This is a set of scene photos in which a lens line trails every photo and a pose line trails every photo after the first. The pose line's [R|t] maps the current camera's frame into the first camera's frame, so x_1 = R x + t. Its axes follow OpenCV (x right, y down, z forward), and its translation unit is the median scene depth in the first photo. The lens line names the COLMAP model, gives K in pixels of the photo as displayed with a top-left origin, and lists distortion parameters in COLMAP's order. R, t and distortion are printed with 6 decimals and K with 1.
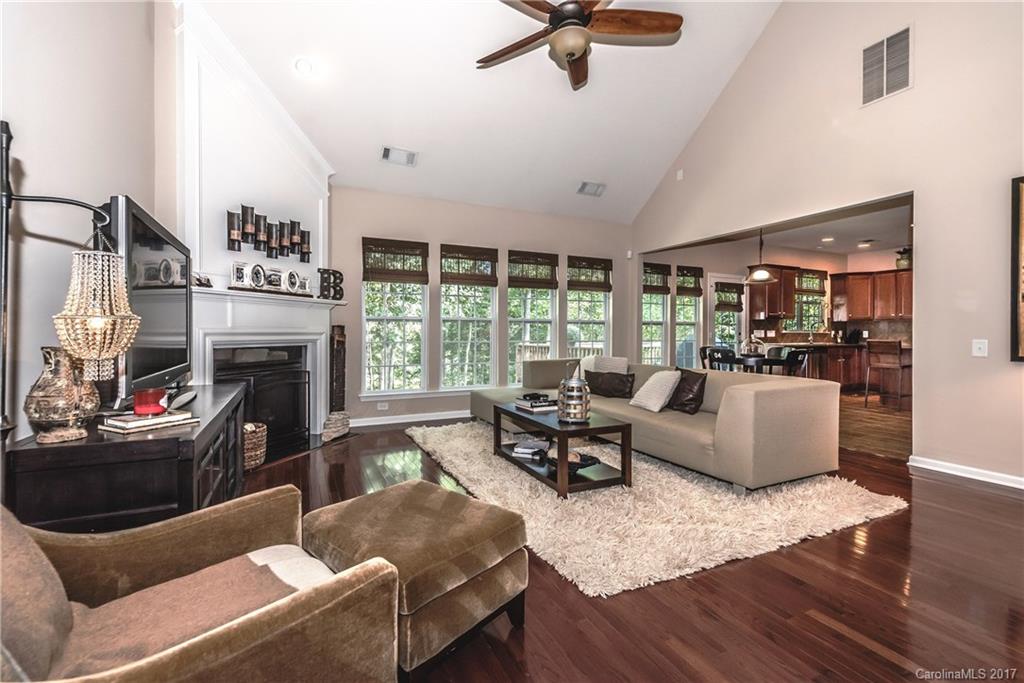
lens RADIAL K [[442.2, 0, 503.1], [0, 442.2, 334.2], [0, 0, 1]] dist [-0.002984, -0.000639]
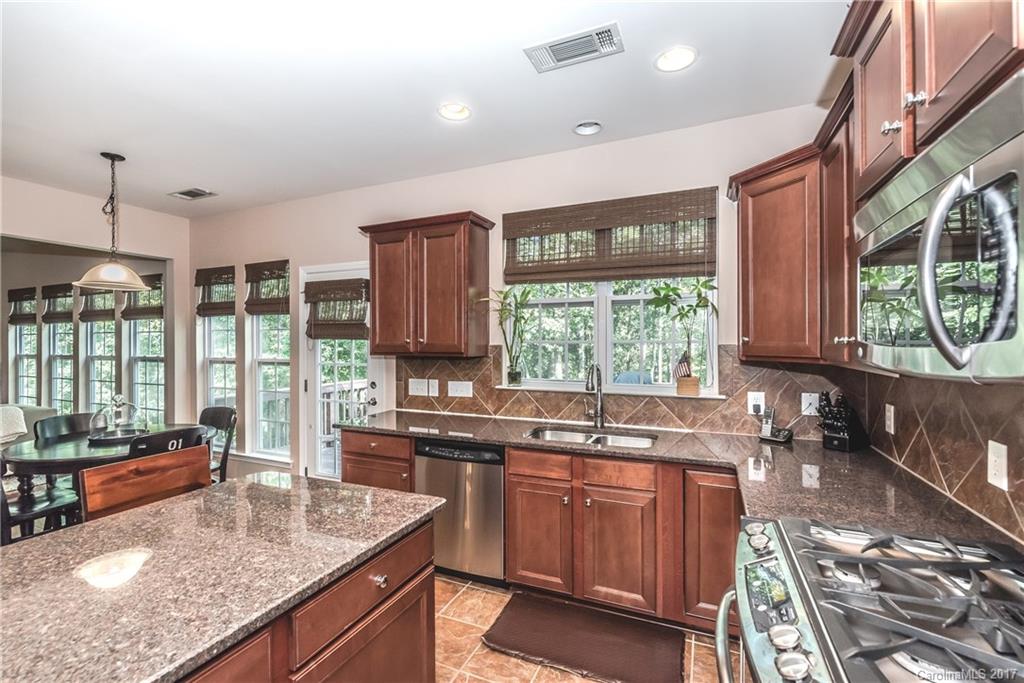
lens RADIAL K [[442.2, 0, 515.9], [0, 442.2, 339.4], [0, 0, 1]] dist [-0.002984, -0.000639]
pose [[0.679198, -0.000588, -0.733955, 0.897645], [0.007024, 0.999959, 0.005698, -0.046822], [0.733922, -0.009025, 0.679174, 0.726789]]
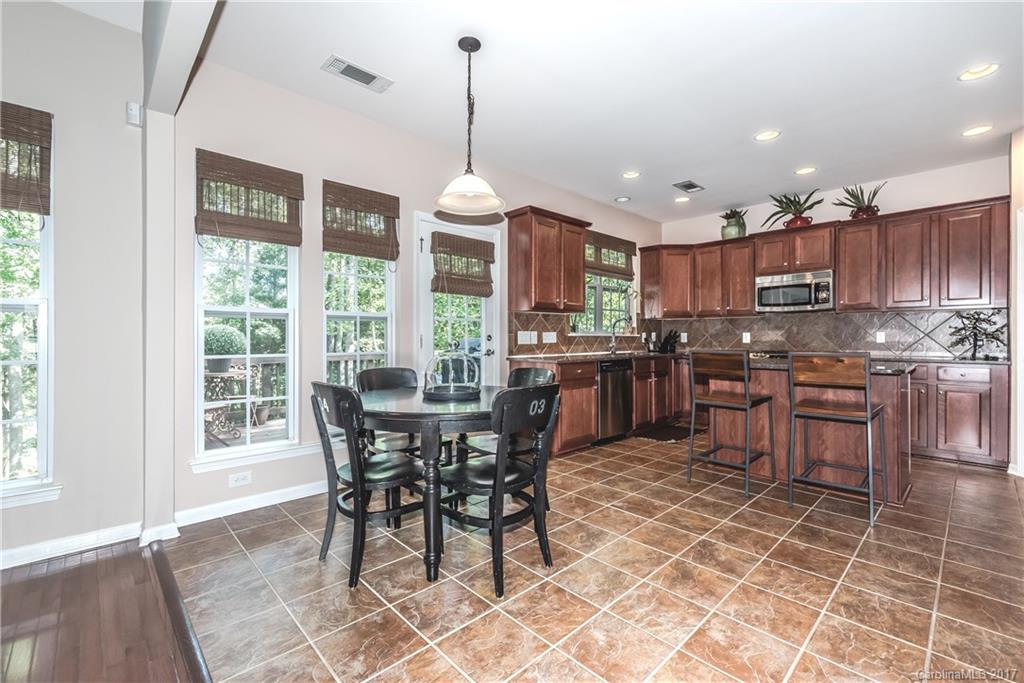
lens RADIAL K [[442.2, 0, 510.7], [0, 442.2, 338.5], [0, 0, 1]] dist [-0.002984, -0.000639]
pose [[0.947536, -0.004877, 0.319613, 0.358335], [0.004810, 0.999988, 0.000999, -0.000737], [-0.319614, 0.000591, 0.947548, 0.450082]]
